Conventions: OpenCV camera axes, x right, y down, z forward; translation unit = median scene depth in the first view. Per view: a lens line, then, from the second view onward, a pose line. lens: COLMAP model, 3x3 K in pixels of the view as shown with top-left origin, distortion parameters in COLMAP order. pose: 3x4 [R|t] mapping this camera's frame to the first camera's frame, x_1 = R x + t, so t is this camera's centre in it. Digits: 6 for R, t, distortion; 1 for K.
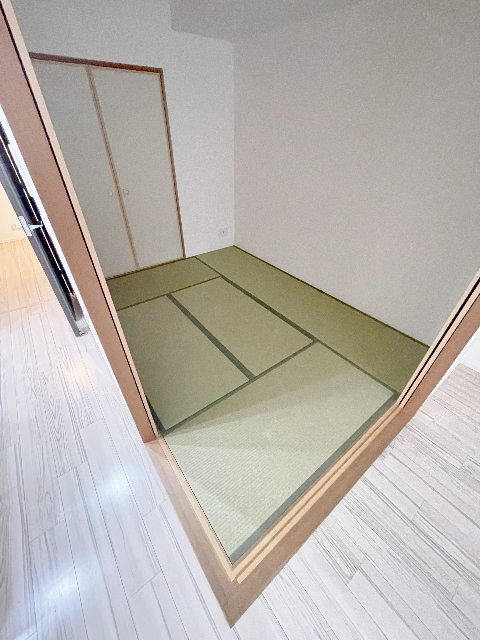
lens RADIAL K [[258.1, 0, 241.0], [0, 258.1, 319.3], [0, 0, 1]] dist [-0.000206, 0.000126]
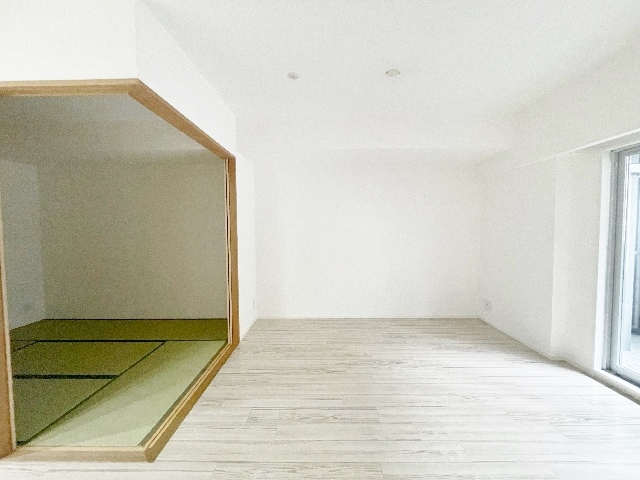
lens RADIAL K [[258.1, 0, 318.3], [0, 258.1, 240.2], [0, 0, 1]] dist [-0.000206, 0.000126]
pose [[0.621470, -0.054629, 0.781531, -0.269952], [0.485852, 0.809445, -0.329767, 0.569838], [-0.614591, 0.584649, 0.529588, -0.569966]]
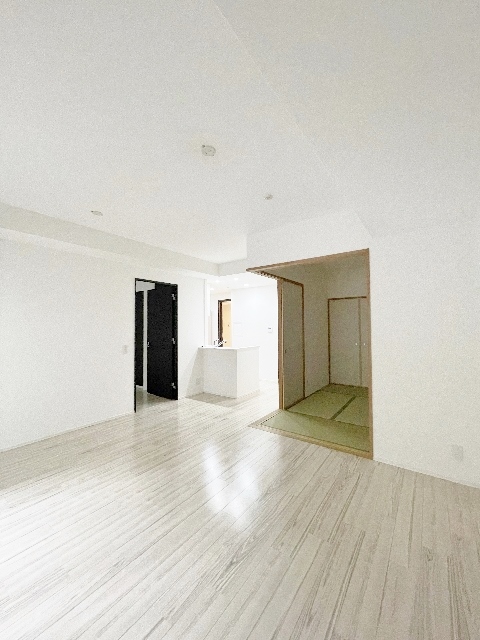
lens RADIAL K [[258.1, 0, 241.0], [0, 258.1, 319.3], [0, 0, 1]] dist [-0.000206, 0.000126]
pose [[0.280269, -0.041900, -0.959007, 1.709687], [-0.570541, 0.796160, -0.201525, 0.405839], [0.771967, 0.603634, 0.199233, -0.323936]]
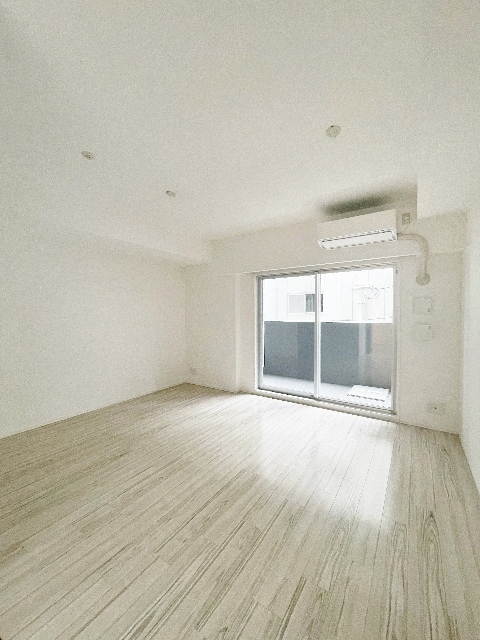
lens RADIAL K [[258.1, 0, 241.0], [0, 258.1, 319.3], [0, 0, 1]] dist [-0.000206, 0.000126]
pose [[-0.310585, -0.031261, 0.950031, -0.647216], [0.574155, 0.790363, 0.213710, 0.249951], [-0.757551, 0.611840, -0.227526, -0.157438]]
